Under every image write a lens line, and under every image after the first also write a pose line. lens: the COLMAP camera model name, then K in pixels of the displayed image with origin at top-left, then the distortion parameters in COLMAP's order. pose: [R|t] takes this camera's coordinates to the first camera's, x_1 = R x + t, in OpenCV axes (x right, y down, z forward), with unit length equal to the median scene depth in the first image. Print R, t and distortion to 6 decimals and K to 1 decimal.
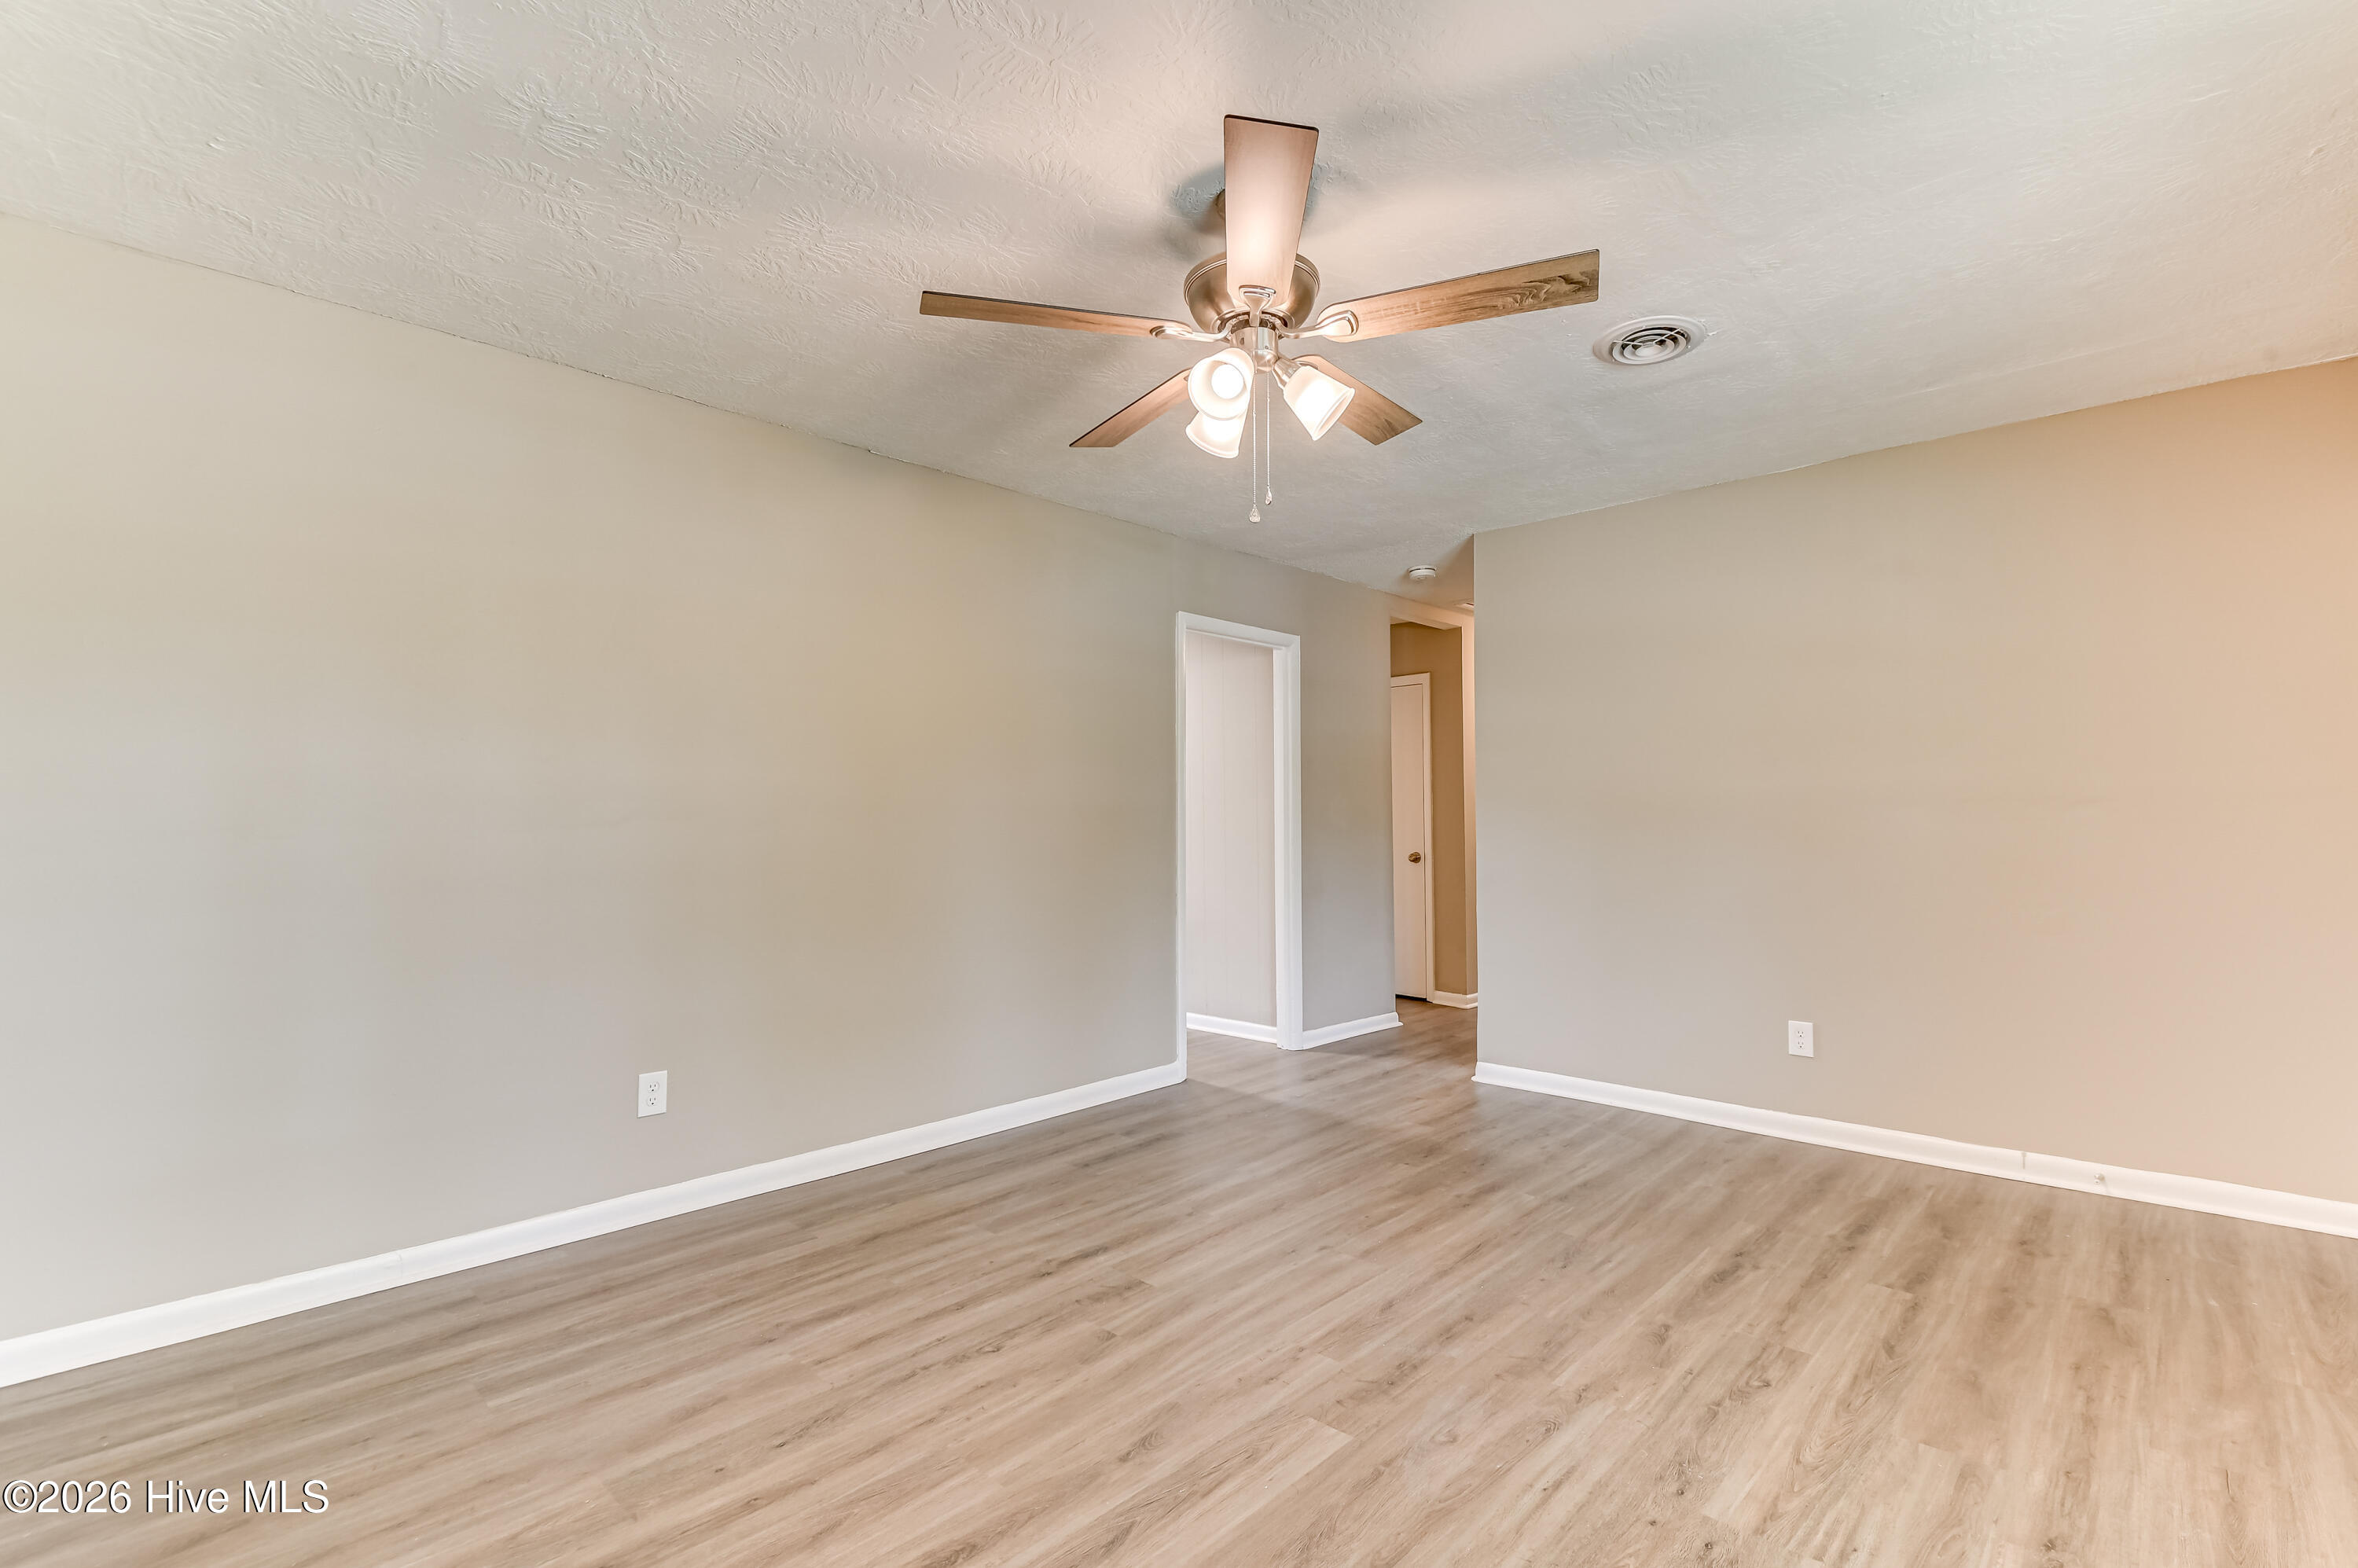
lens RADIAL K [[1053.8, 0, 1213.9], [0, 1053.8, 805.6], [0, 0, 1]] dist [0.029851, -0.026245]
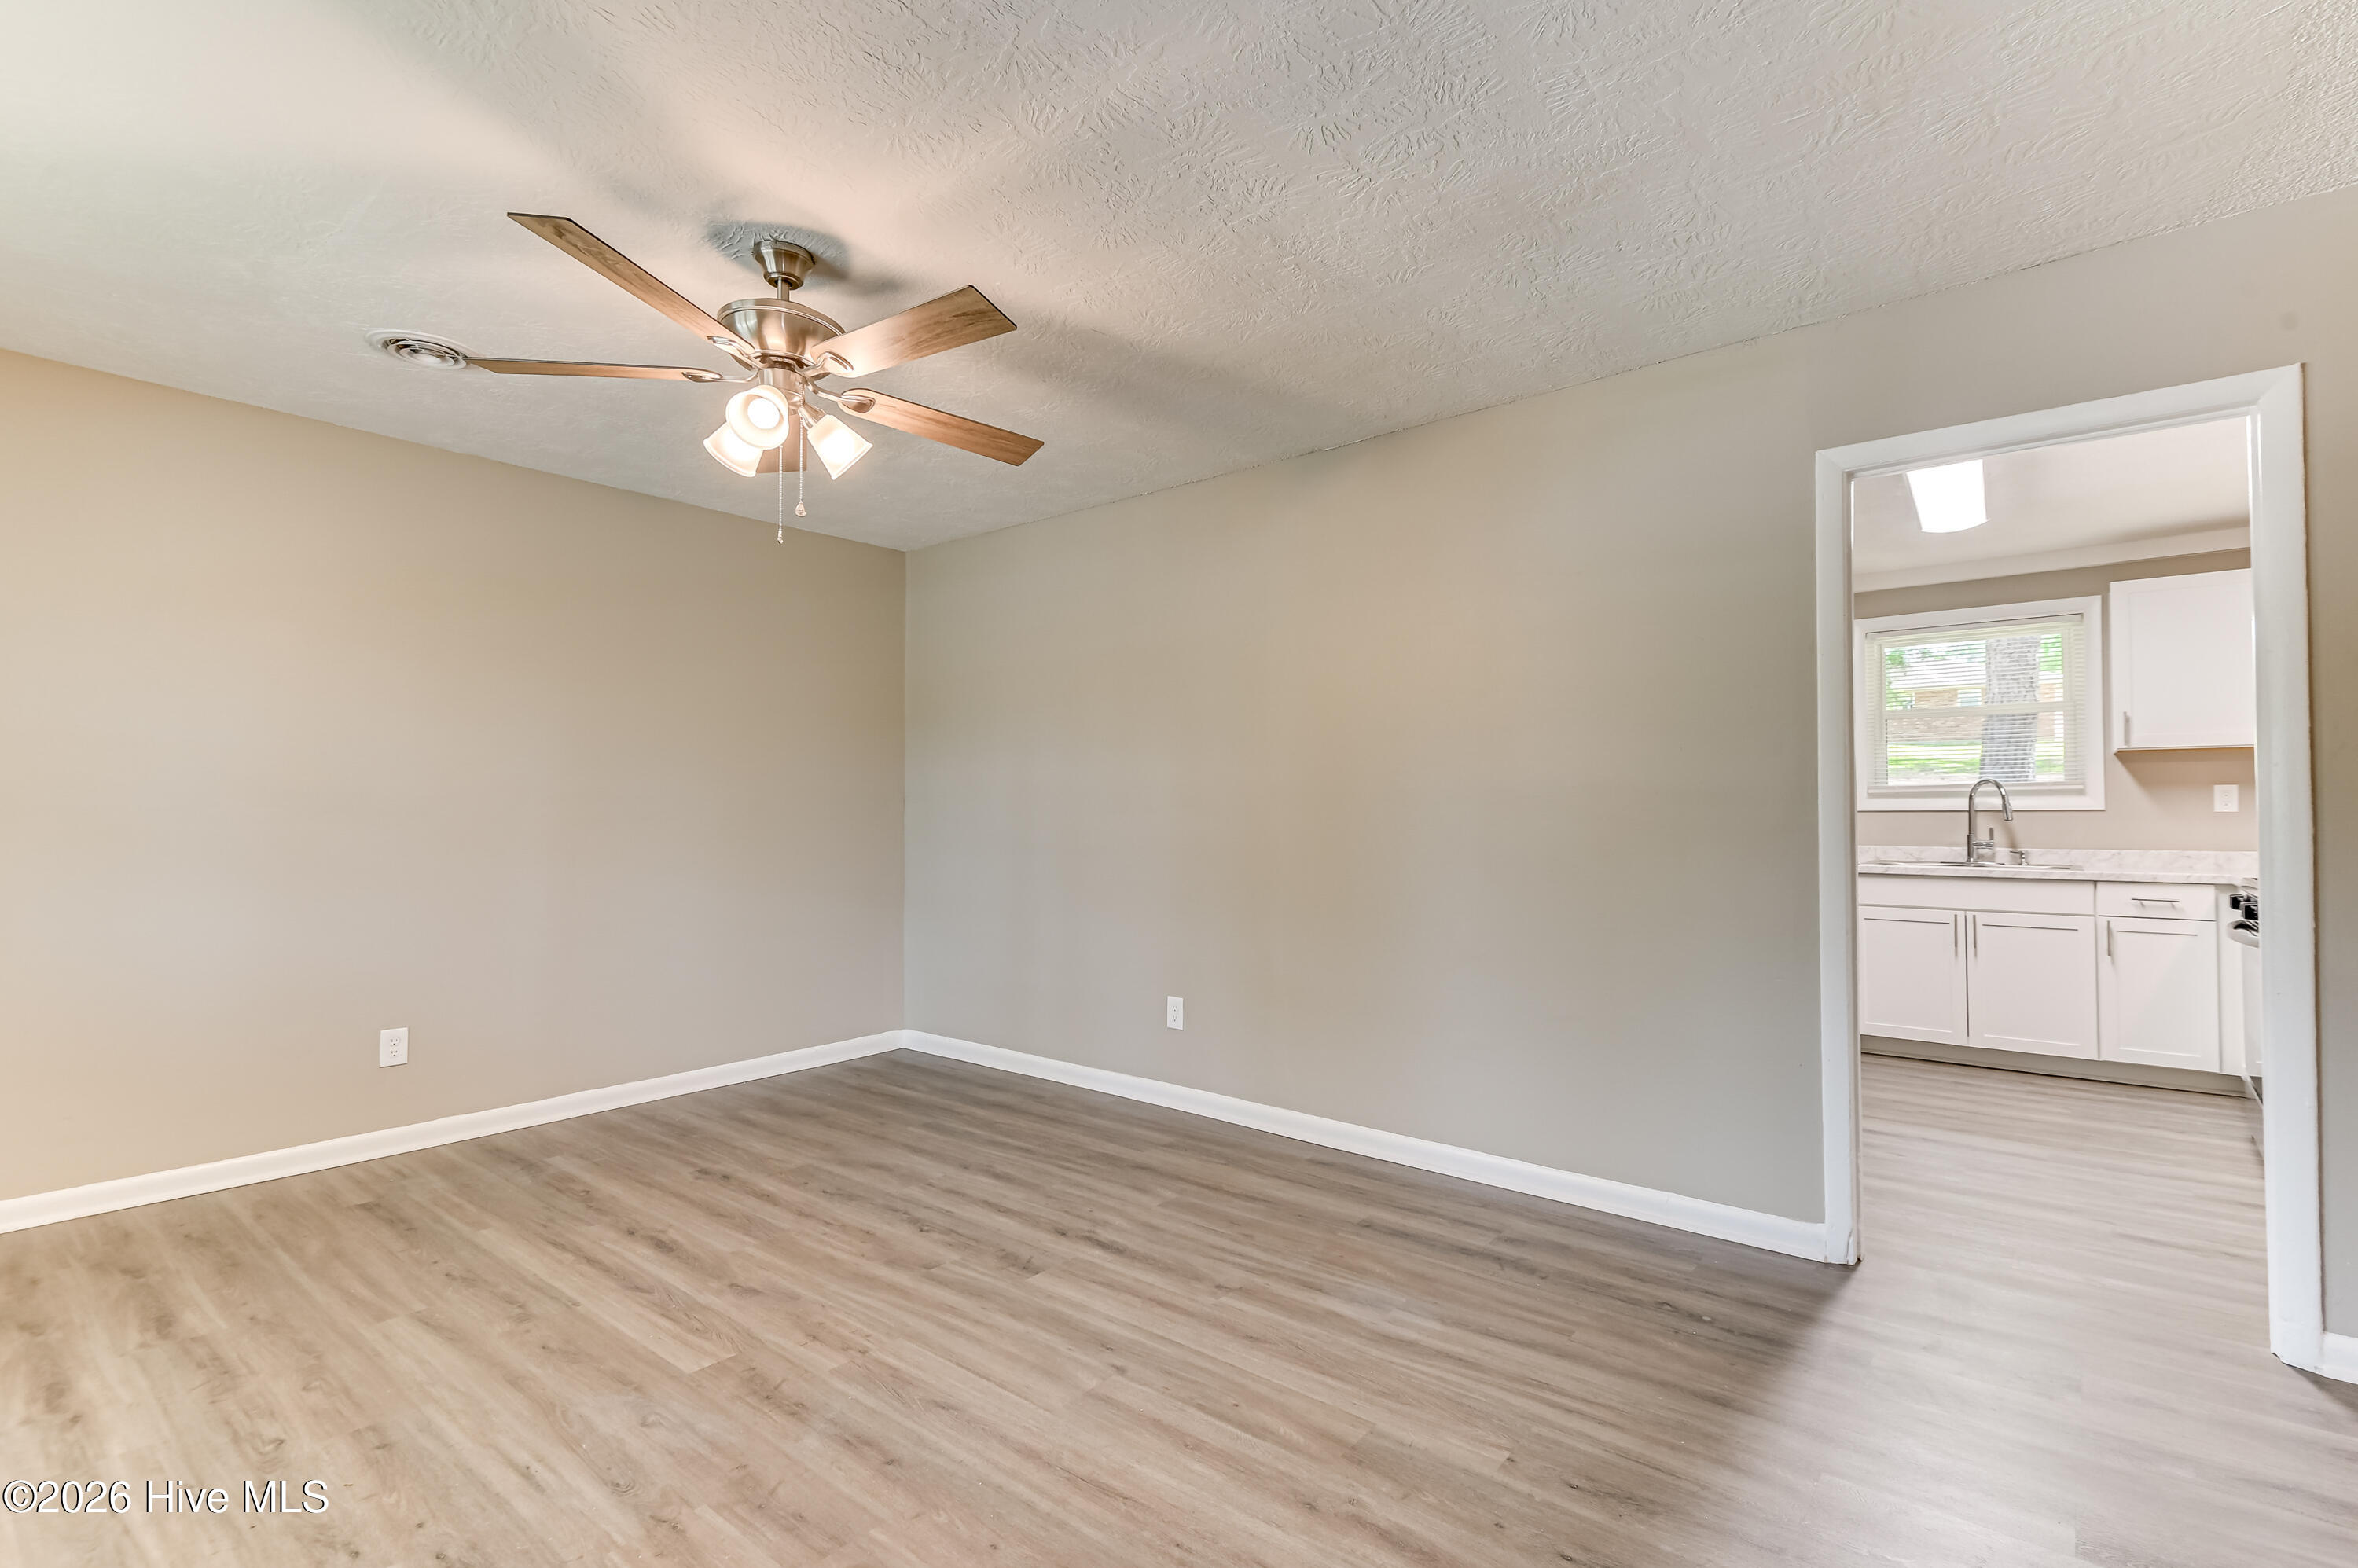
lens RADIAL K [[1136.3, 0, 1237.3], [0, 1136.3, 789.2], [0, 0, 1]] dist [0.045940, -0.034827]
pose [[0.057395, -0.015165, -0.998236, 1.017722], [0.011346, 0.999830, -0.014537, 0.017117], [0.998287, -0.010492, 0.057557, 1.132548]]
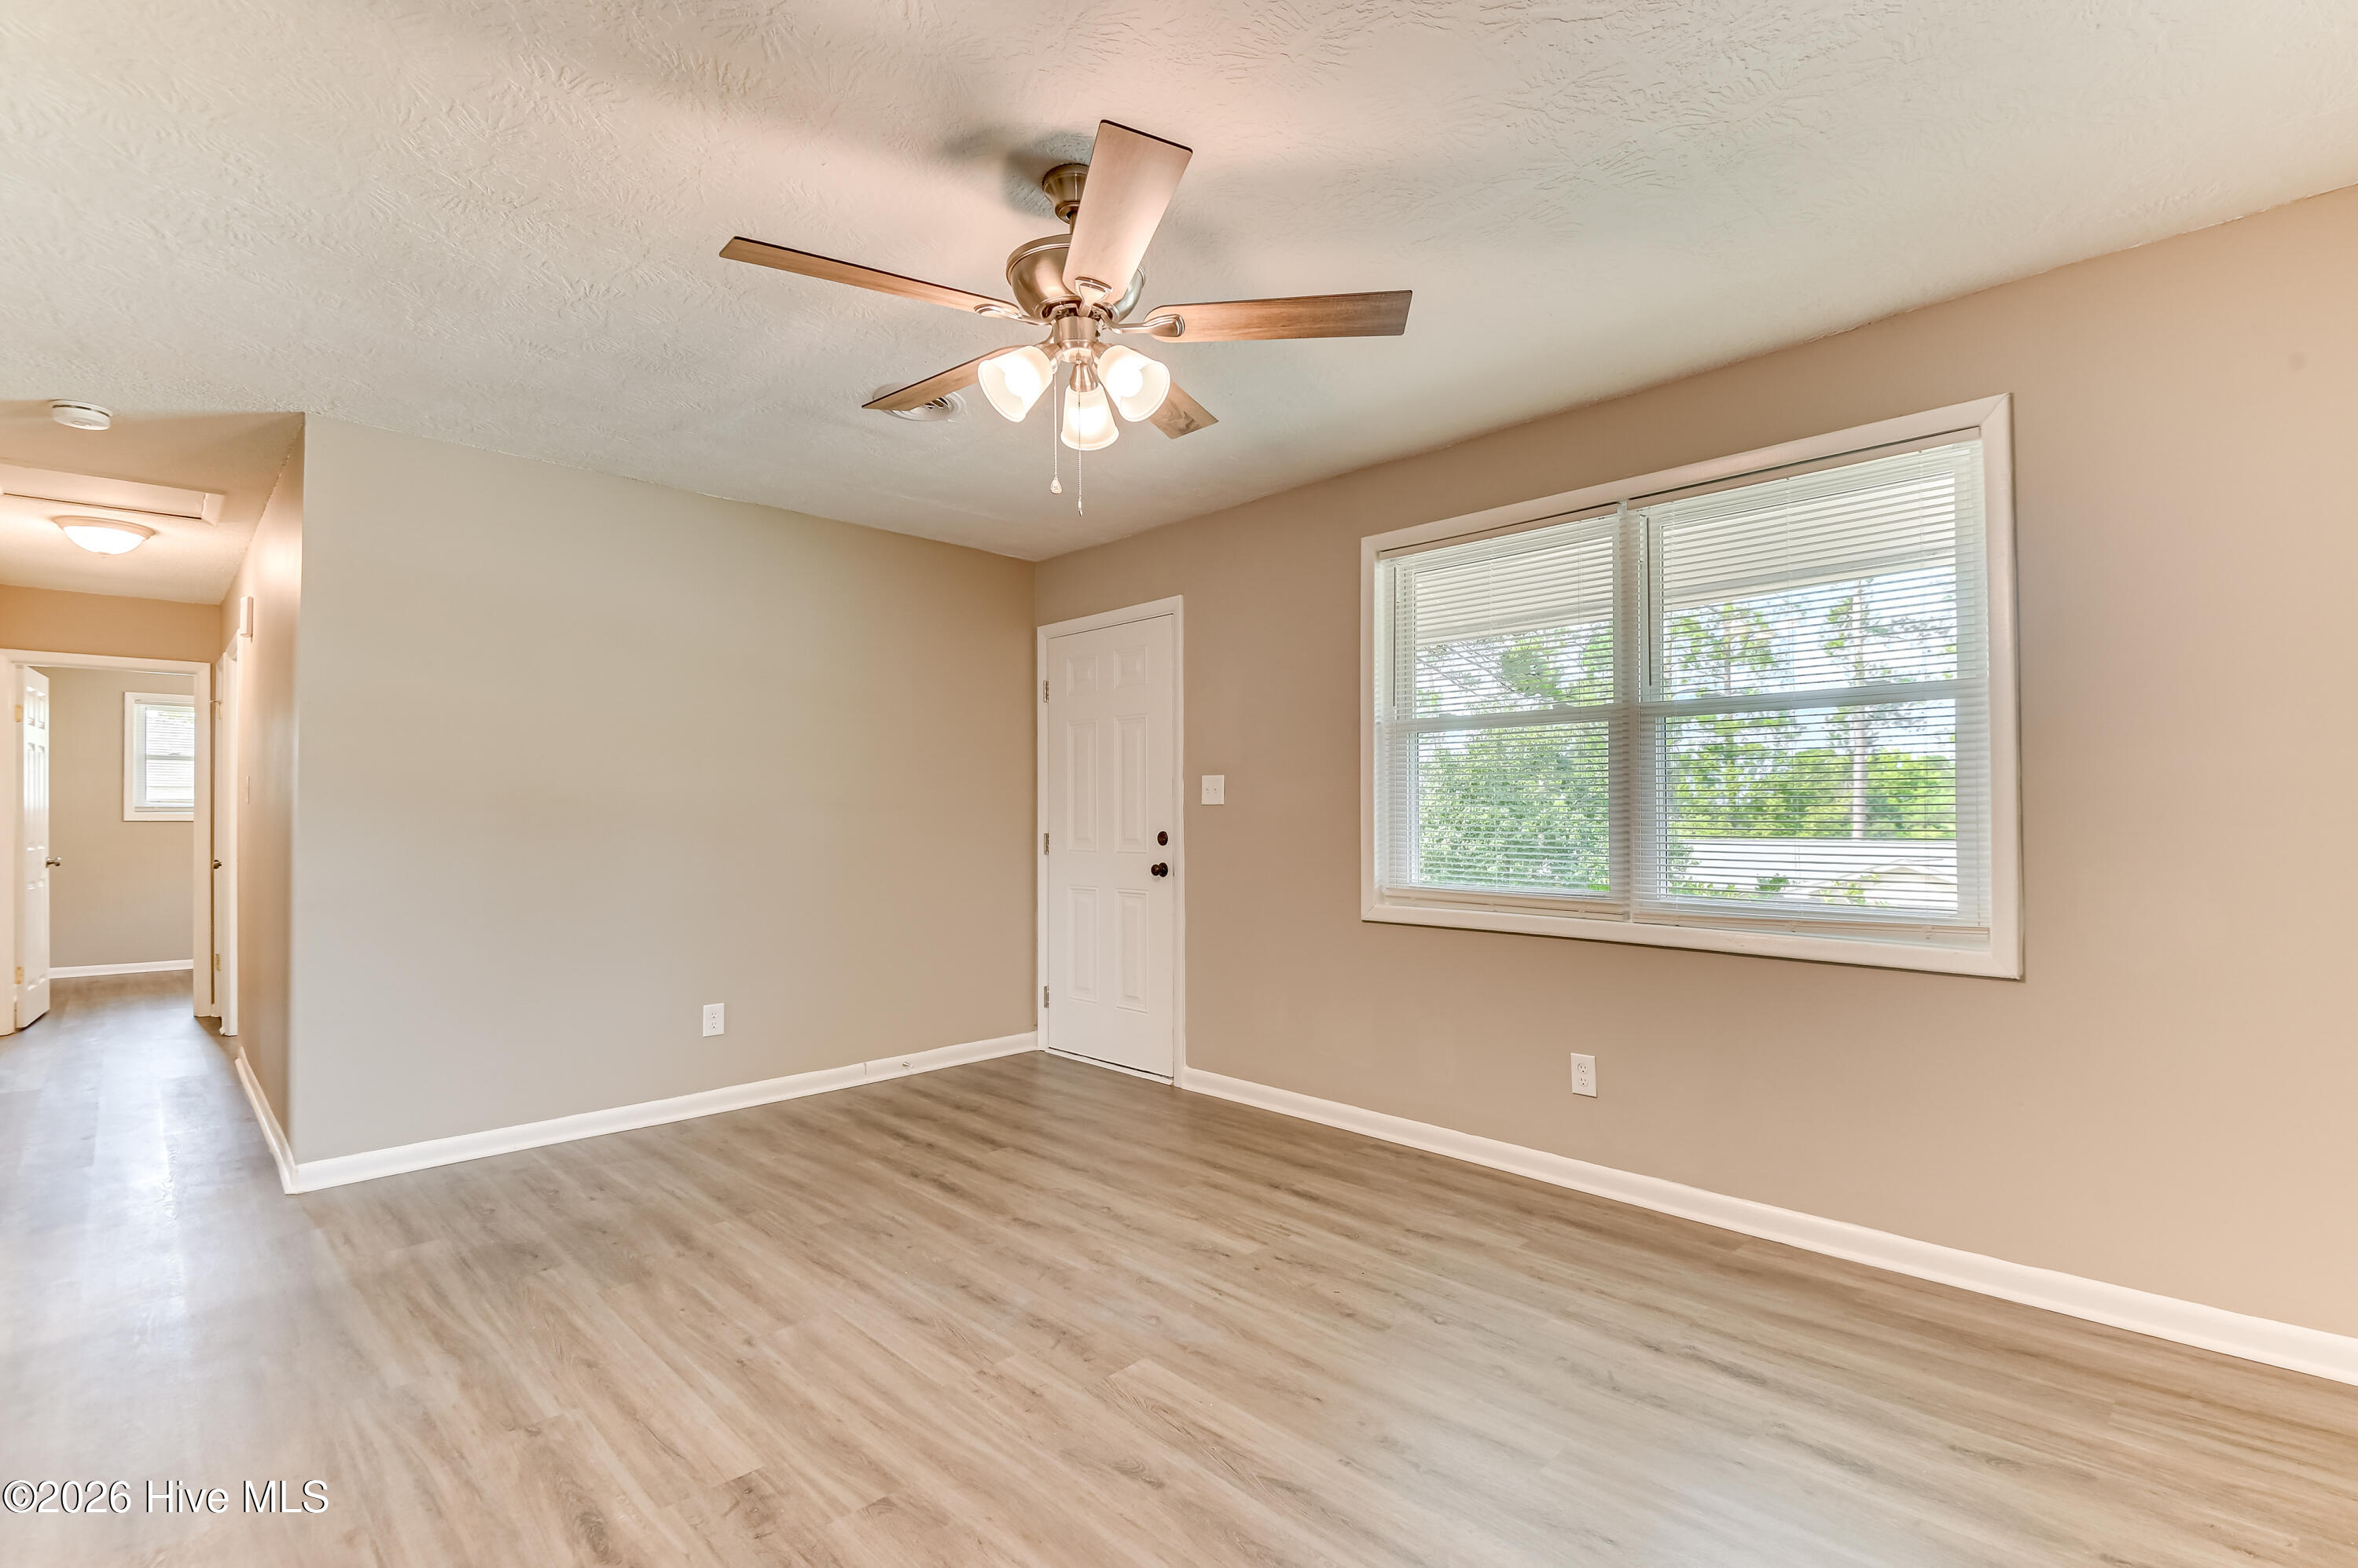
lens RADIAL K [[1053.8, 0, 1213.9], [0, 1053.8, 805.6], [0, 0, 1]] dist [0.029851, -0.026245]
pose [[0.050202, 0.012454, 0.998661, -0.751000], [-0.009072, 0.999887, -0.012013, 0.017579], [-0.998698, -0.008457, 0.050310, 0.662239]]
